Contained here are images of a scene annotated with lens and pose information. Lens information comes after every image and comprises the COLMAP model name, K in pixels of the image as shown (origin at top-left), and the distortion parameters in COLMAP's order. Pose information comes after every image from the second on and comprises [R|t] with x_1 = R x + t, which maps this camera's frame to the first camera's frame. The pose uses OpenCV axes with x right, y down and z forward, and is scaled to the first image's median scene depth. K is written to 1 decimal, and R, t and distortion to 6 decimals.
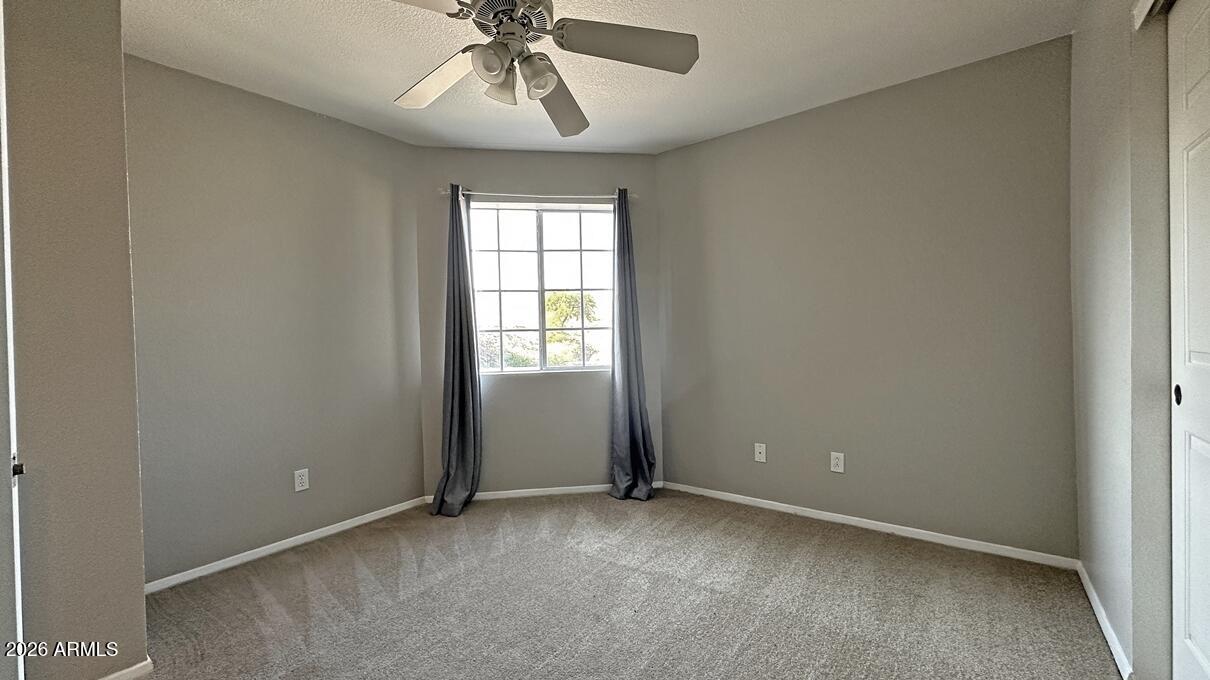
lens RADIAL K [[482.7, 0, 605.0], [0, 482.7, 340.0], [0, 0, 1]] dist [-0.002655, 0.000558]
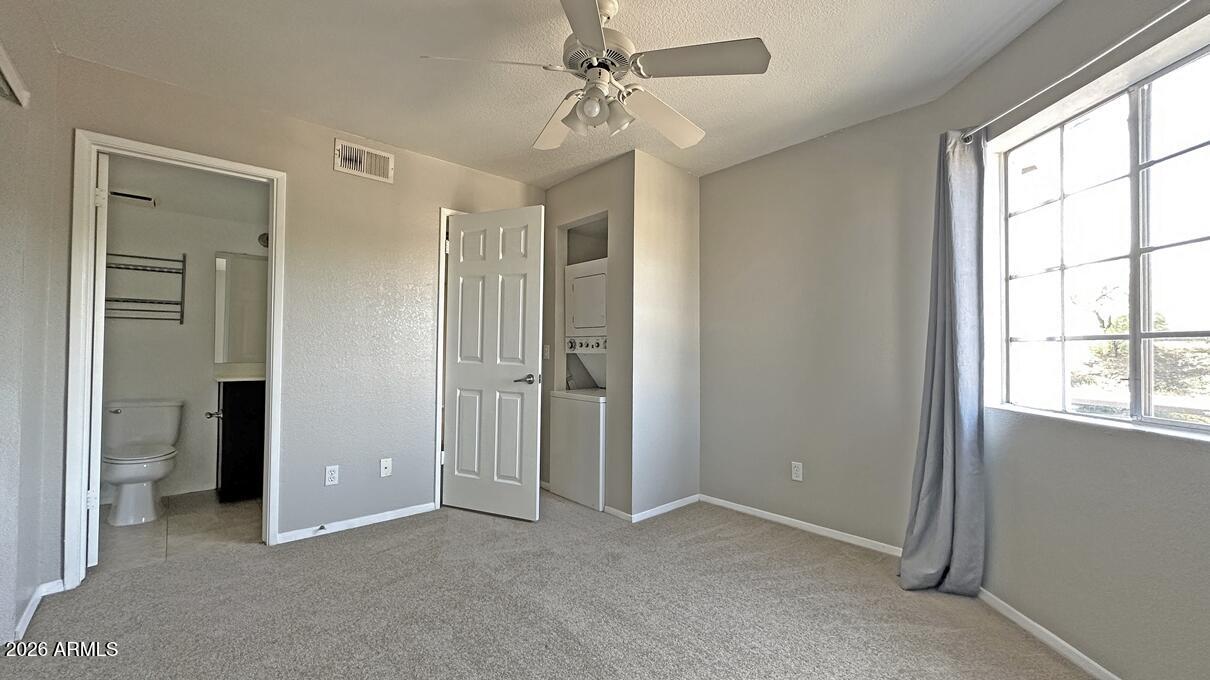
lens RADIAL K [[482.7, 0, 605.0], [0, 482.7, 340.0], [0, 0, 1]] dist [-0.002655, 0.000558]
pose [[-0.179396, -0.000480, -0.983777, 0.488629], [-0.016158, 0.999866, 0.002458, -0.010929], [0.983644, 0.016336, -0.179380, 0.653416]]
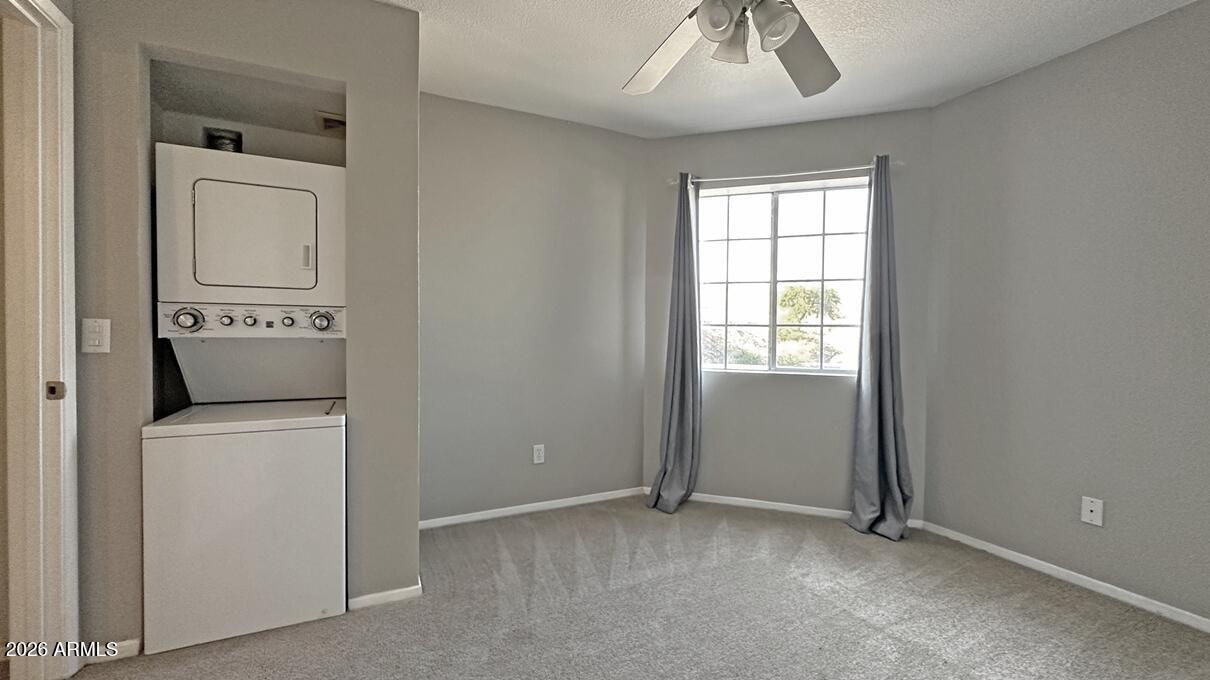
lens RADIAL K [[482.7, 0, 605.0], [0, 482.7, 340.0], [0, 0, 1]] dist [-0.002655, 0.000558]
pose [[0.890568, 0.041918, -0.452914, 0.000643], [-0.037625, 0.999121, 0.018489, 0.000791], [0.453291, 0.000575, 0.891362, 0.064896]]
